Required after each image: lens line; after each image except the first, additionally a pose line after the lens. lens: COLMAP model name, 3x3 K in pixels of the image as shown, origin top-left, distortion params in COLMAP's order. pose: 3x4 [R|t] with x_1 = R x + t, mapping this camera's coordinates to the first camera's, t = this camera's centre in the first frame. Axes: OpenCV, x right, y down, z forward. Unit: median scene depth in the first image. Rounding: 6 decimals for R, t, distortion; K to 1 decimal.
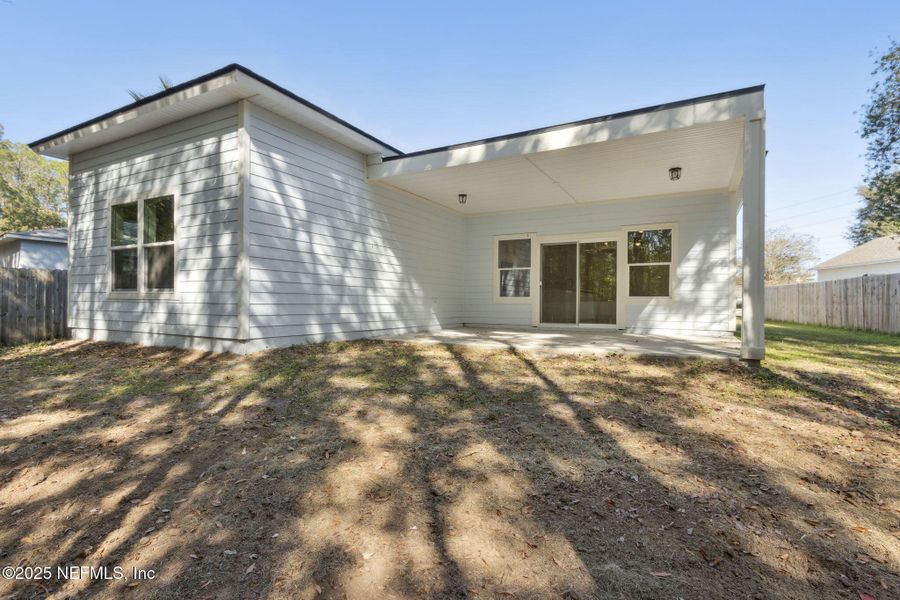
lens RADIAL K [[433.5, 0, 449.1], [0, 433.5, 301.4], [0, 0, 1]] dist [-0.004256, 0.000157]
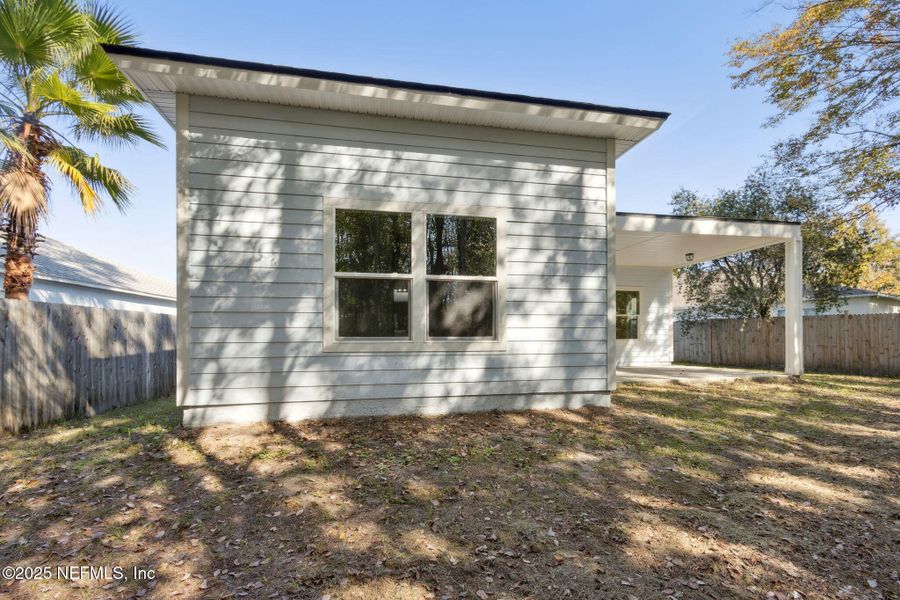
lens RADIAL K [[433.5, 0, 460.6], [0, 433.5, 336.9], [0, 0, 1]] dist [-0.004256, 0.000157]
pose [[0.763586, -0.006714, 0.645672, -1.209542], [0.009722, 0.999952, -0.001099, -0.028024], [-0.645633, 0.007117, 0.763614, 0.438602]]
